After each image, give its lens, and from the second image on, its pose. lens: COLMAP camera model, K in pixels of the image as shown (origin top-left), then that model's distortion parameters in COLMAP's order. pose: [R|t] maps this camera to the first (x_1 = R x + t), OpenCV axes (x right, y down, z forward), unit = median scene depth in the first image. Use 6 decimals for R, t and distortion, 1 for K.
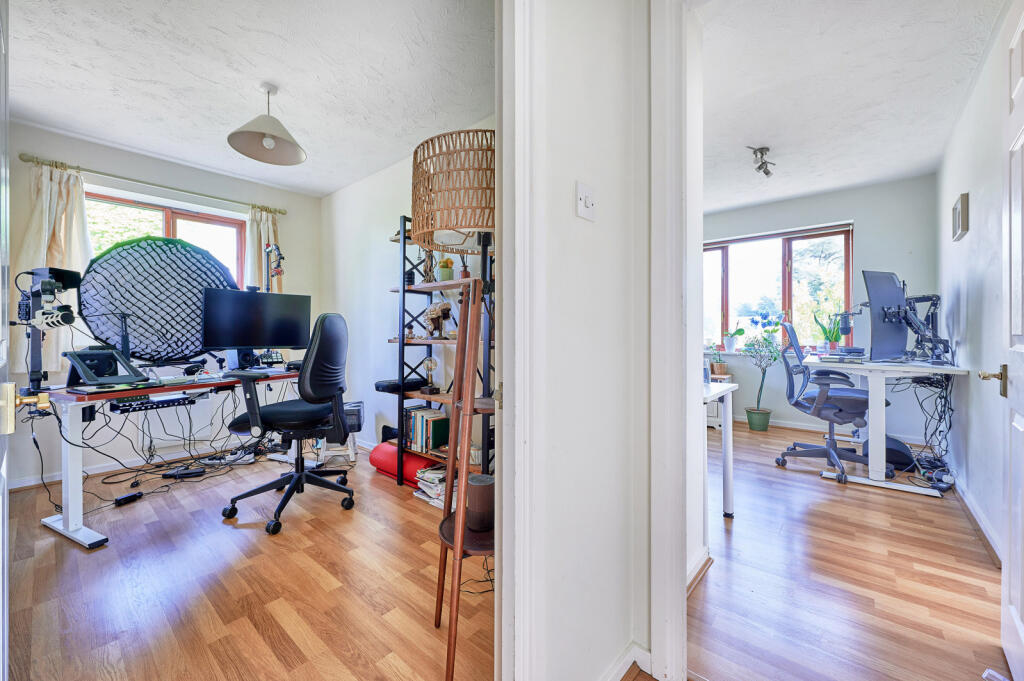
lens RADIAL K [[405.5, 0, 510.6], [0, 405.5, 334.4], [0, 0, 1]] dist [0.000847, 0.000115]
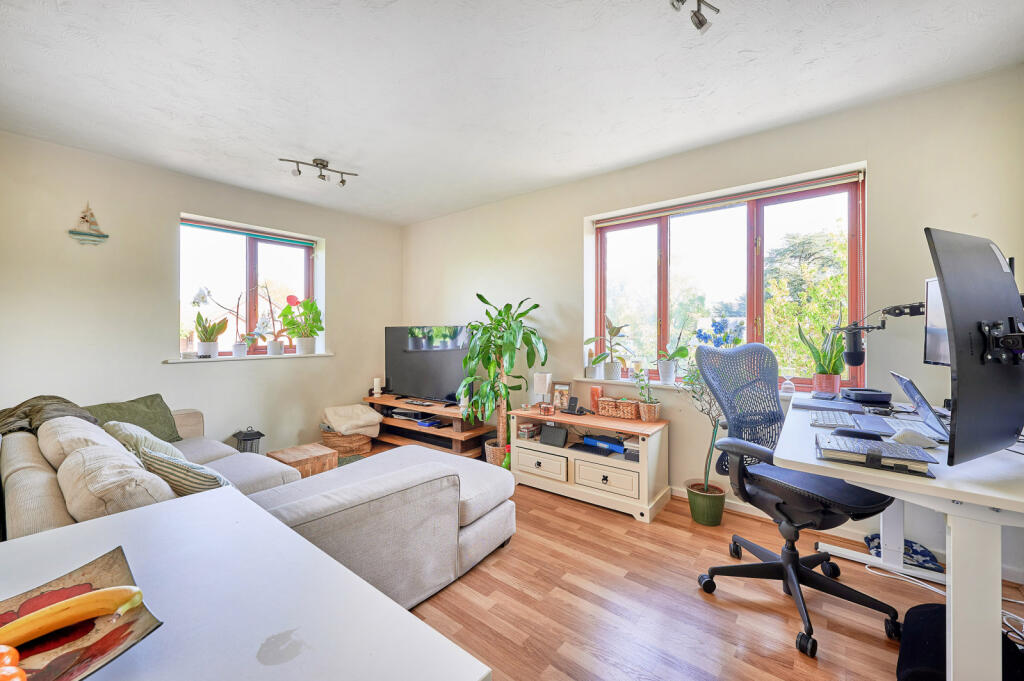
lens RADIAL K [[405.5, 0, 510.6], [0, 405.5, 334.4], [0, 0, 1]] dist [0.000847, 0.000115]
pose [[0.999433, 0.004046, 0.033419, 0.474692], [-0.004082, 0.999991, 0.001029, -0.055925], [-0.033414, -0.001165, 0.999441, 0.648879]]
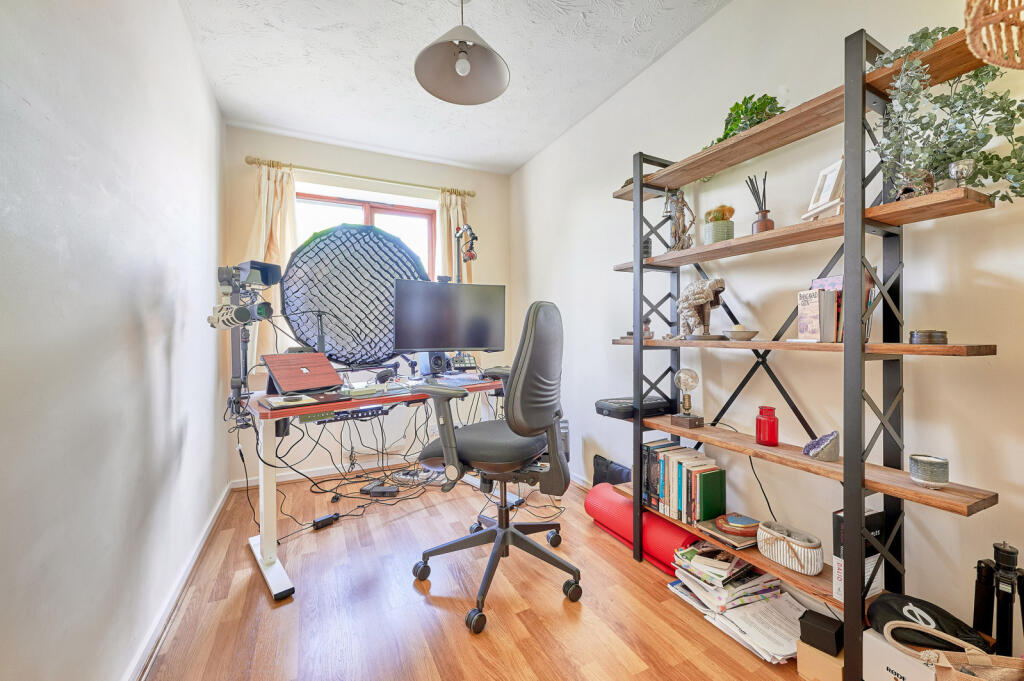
lens RADIAL K [[405.5, 0, 510.6], [0, 405.5, 334.4], [0, 0, 1]] dist [0.000847, 0.000115]
pose [[0.922410, -0.006761, -0.386154, -0.203308], [0.007912, 0.999968, 0.001391, 0.001147], [0.386132, -0.004338, 0.922433, 0.306643]]
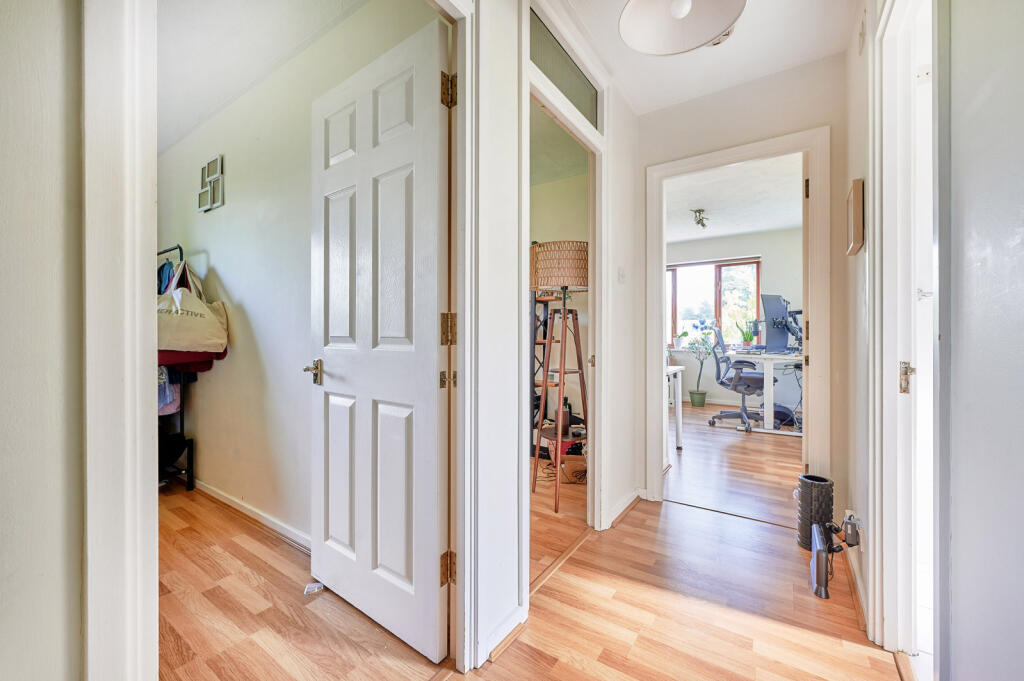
lens RADIAL K [[405.5, 0, 510.6], [0, 405.5, 334.4], [0, 0, 1]] dist [0.000847, 0.000115]
pose [[0.993820, 0.002101, 0.110981, -0.255486], [-0.001675, 0.999991, -0.003926, 0.001765], [-0.110988, 0.003716, 0.993815, -0.437623]]
